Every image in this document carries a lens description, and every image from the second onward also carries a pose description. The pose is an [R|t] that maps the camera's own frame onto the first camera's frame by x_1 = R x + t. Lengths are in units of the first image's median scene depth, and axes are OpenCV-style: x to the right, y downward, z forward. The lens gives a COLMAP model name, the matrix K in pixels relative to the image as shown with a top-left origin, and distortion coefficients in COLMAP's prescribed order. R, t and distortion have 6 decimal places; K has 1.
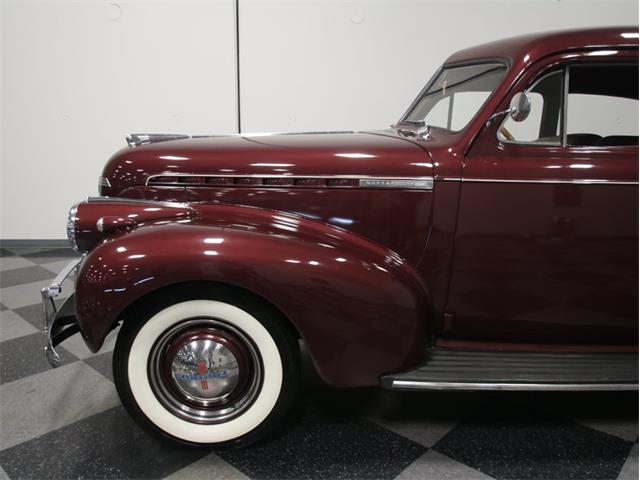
lens RADIAL K [[498.3, 0, 321.7], [0, 498.3, 239.0], [0, 0, 1]] dist [-0.028359, 0.002749]
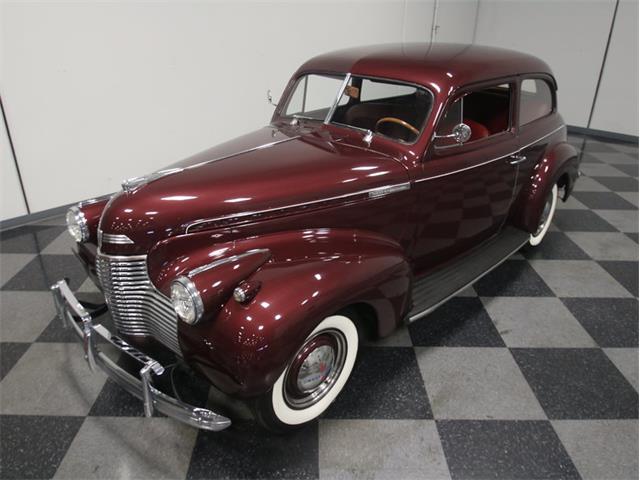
lens RADIAL K [[461.8, 0, 320.0], [0, 461.8, 240.0], [0, 0, 1]] dist [-0.022242, -0.001726]
pose [[0.740149, -0.287841, 0.607723, -0.829791], [0.121785, 0.946188, 0.299828, -0.395754], [-0.661323, -0.147906, 0.735375, 0.159481]]
